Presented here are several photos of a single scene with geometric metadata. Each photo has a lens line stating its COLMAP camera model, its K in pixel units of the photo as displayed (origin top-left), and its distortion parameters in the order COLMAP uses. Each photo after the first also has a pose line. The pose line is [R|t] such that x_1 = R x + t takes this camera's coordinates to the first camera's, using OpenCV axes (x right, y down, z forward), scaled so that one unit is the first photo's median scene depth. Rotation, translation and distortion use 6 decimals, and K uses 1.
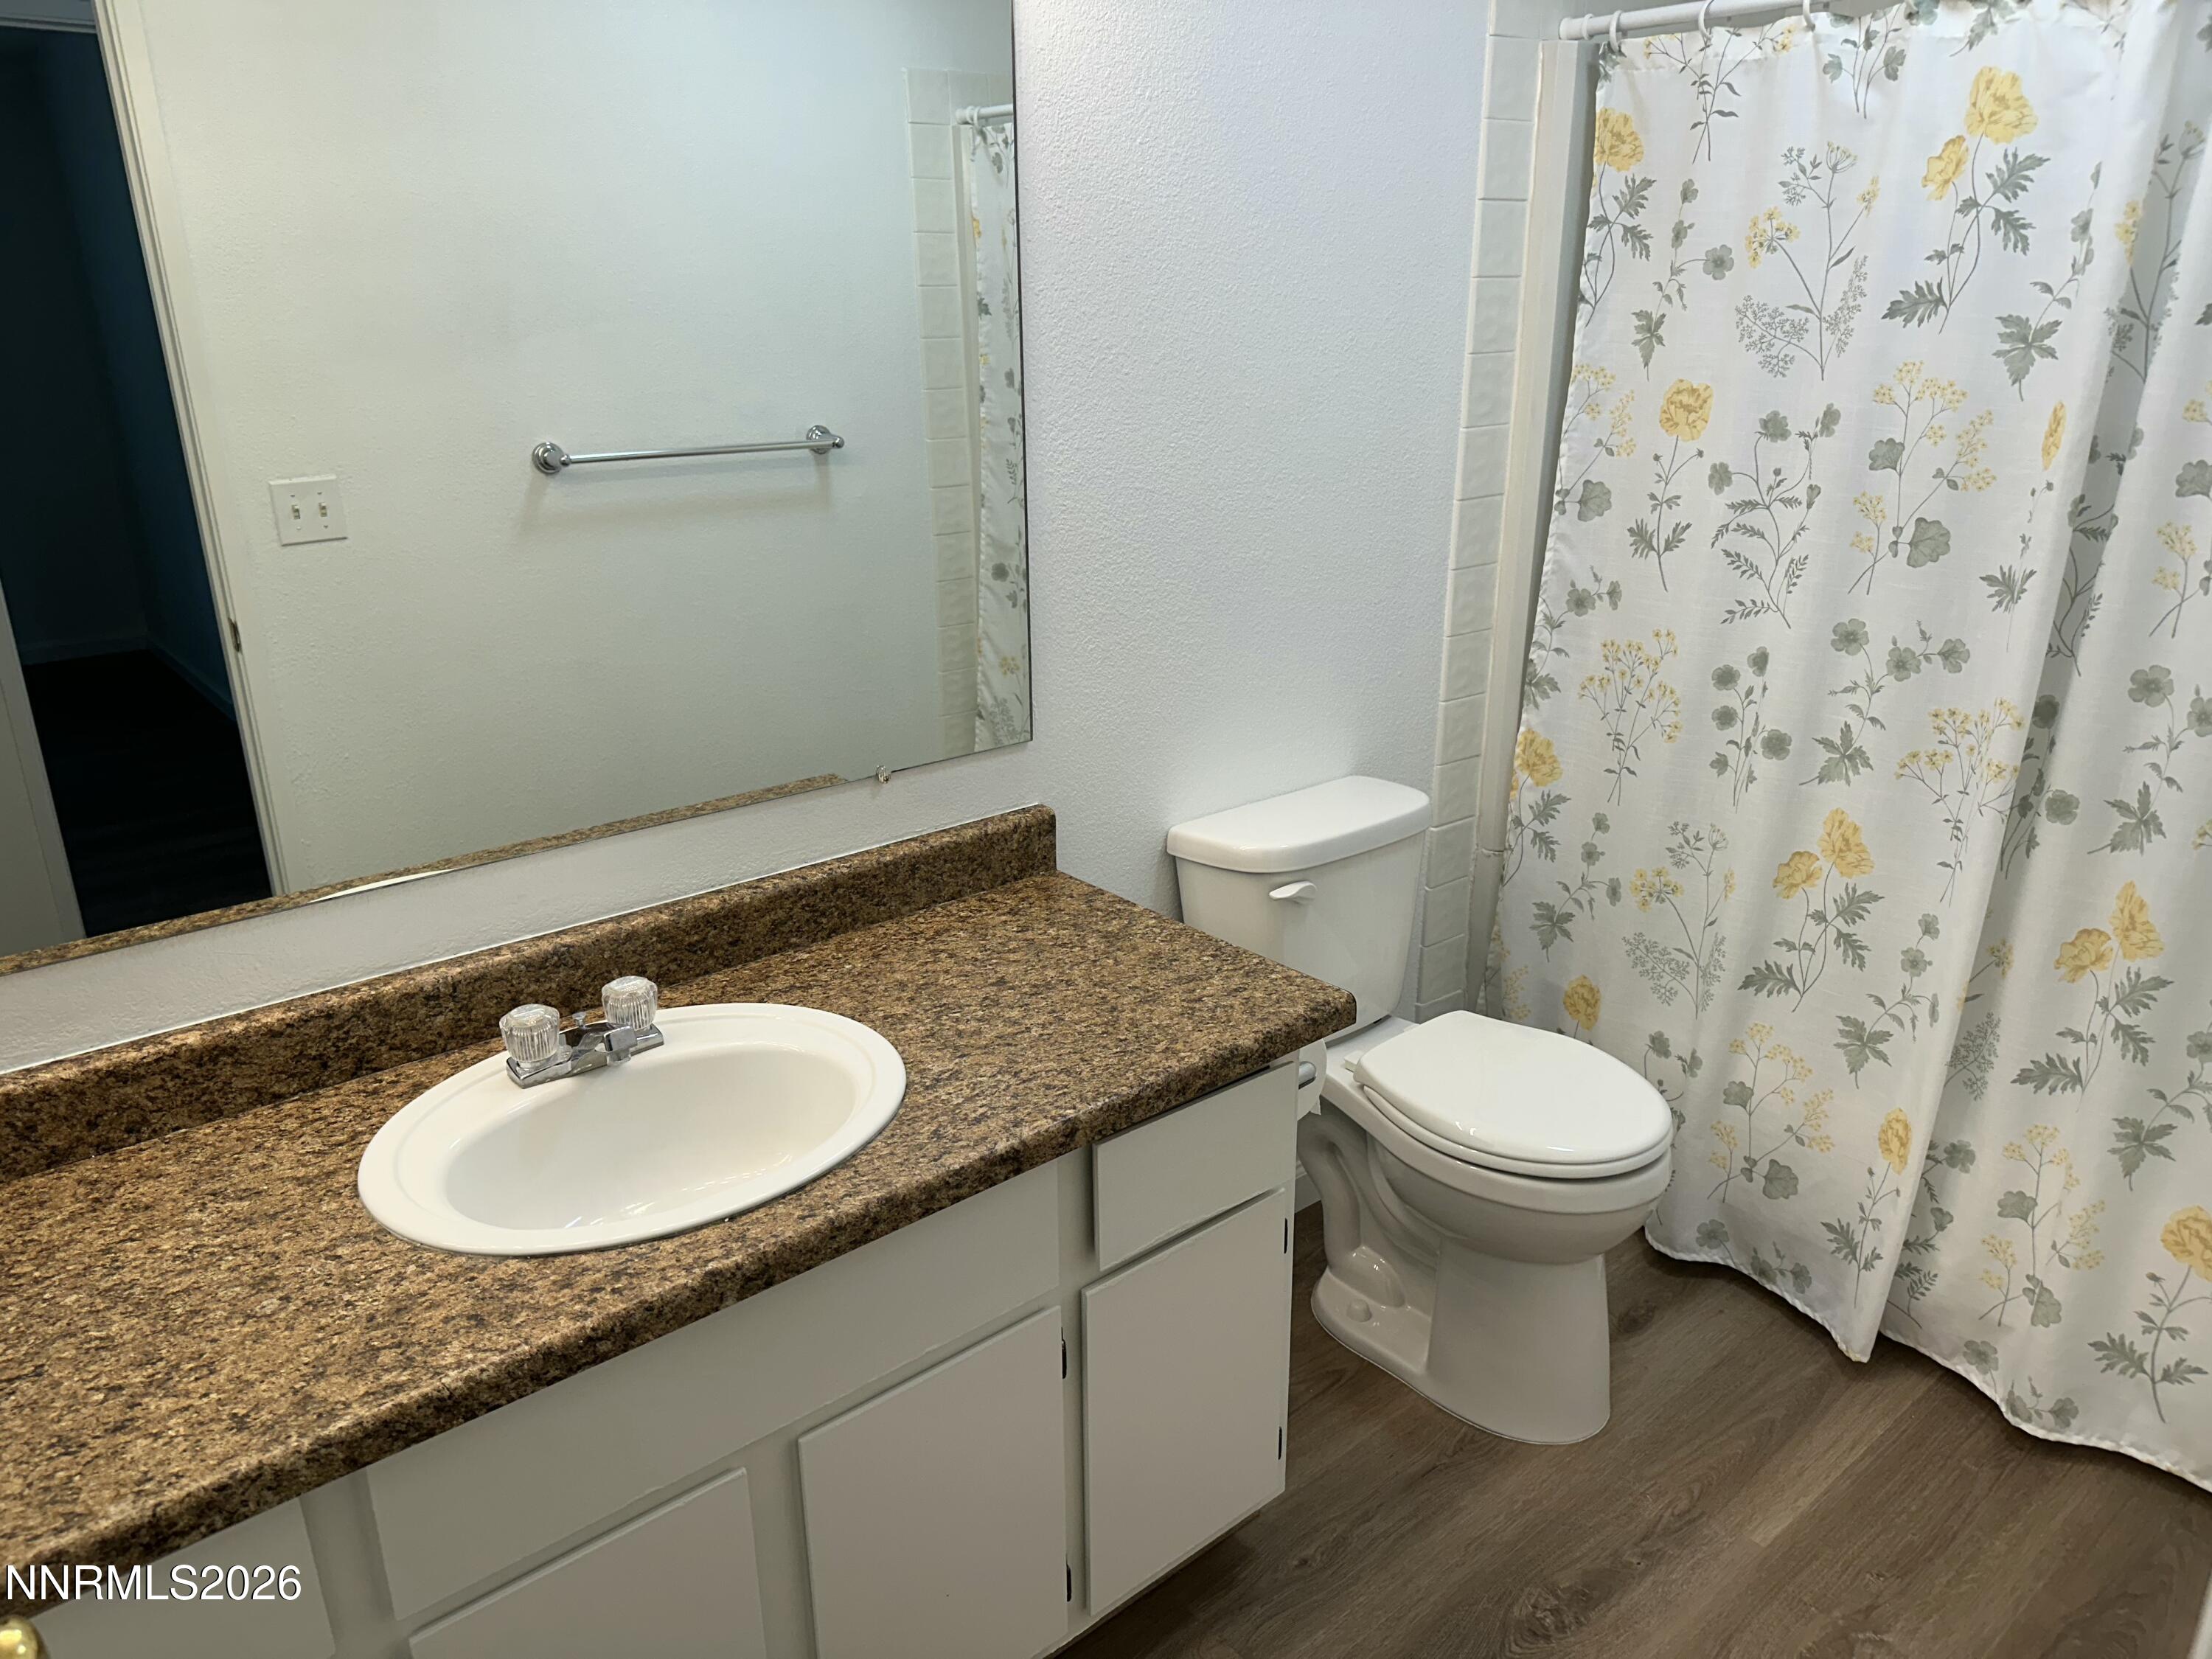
lens RADIAL K [[1525.8, 0, 1106.0], [0, 1525.8, 829.5], [0, 0, 1]] dist [0.037219, -0.092248]
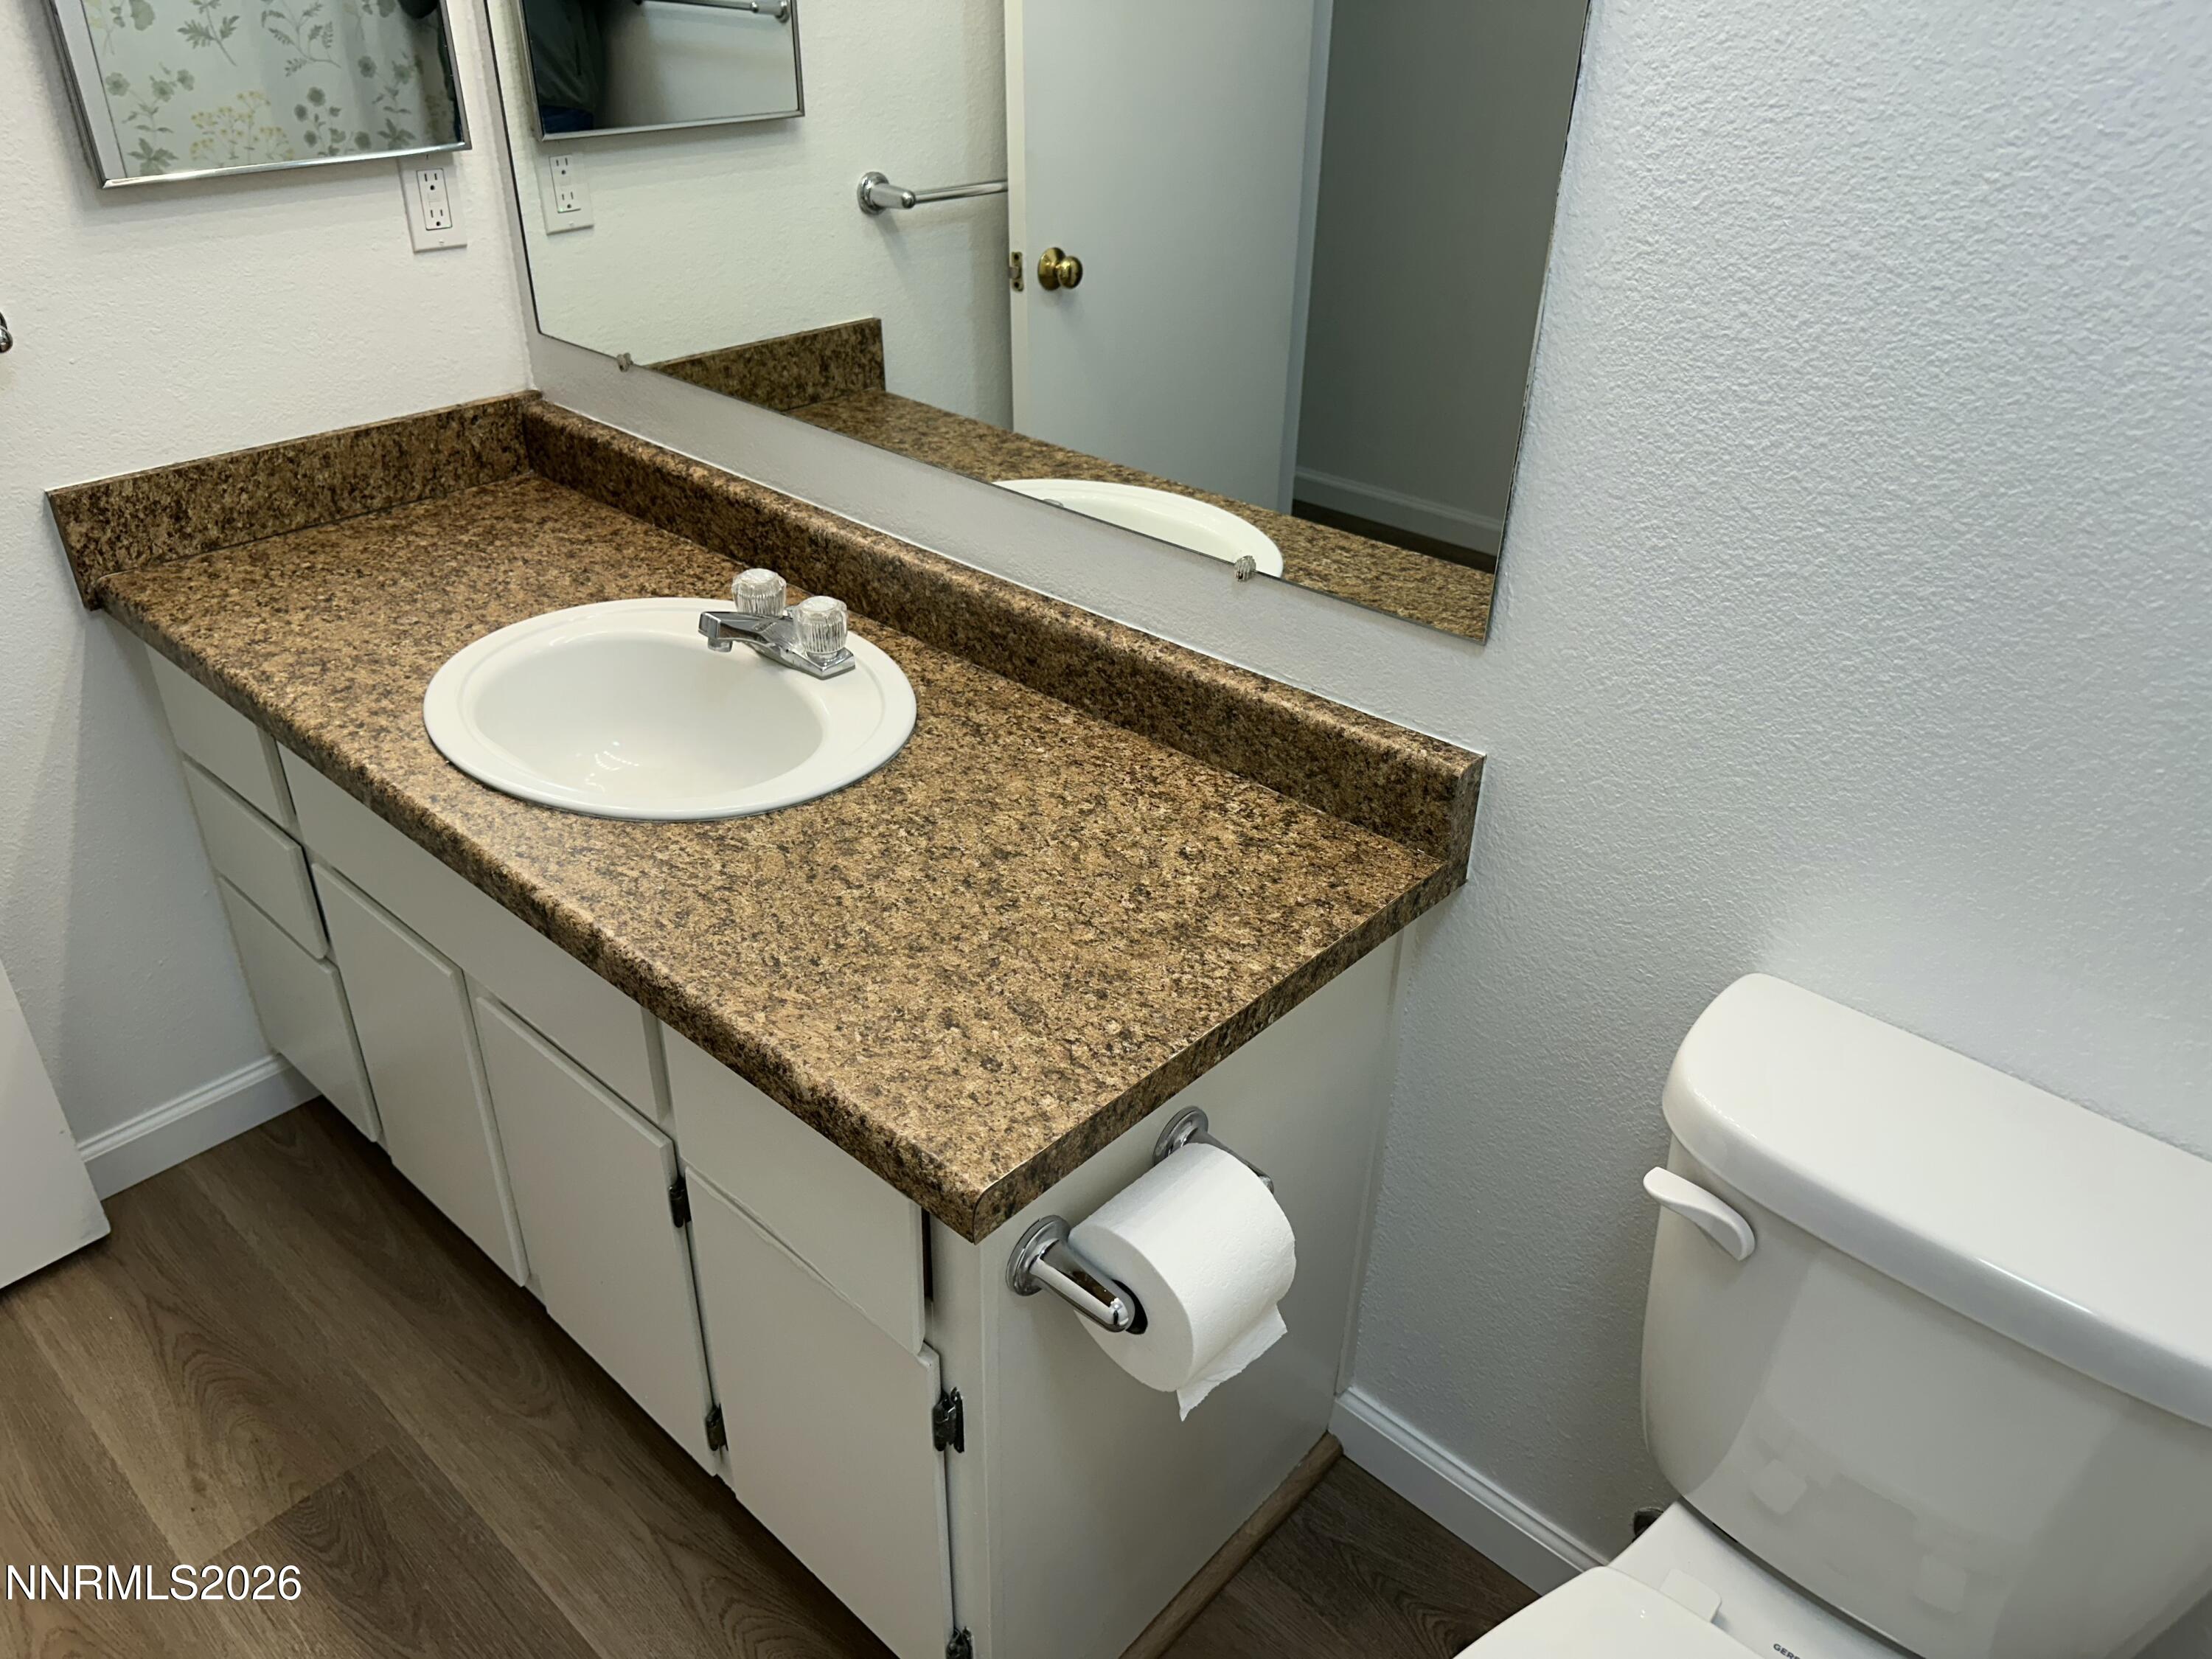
lens RADIAL K [[1570.2, 0, 1106.0], [0, 1570.2, 829.5], [0, 0, 1]] dist [0.080787, -0.109495]
pose [[0.119319, 0.512447, -0.850388, 0.590686], [-0.339993, 0.825812, 0.449933, -0.273472], [0.932828, 0.235440, 0.272763, 0.883623]]
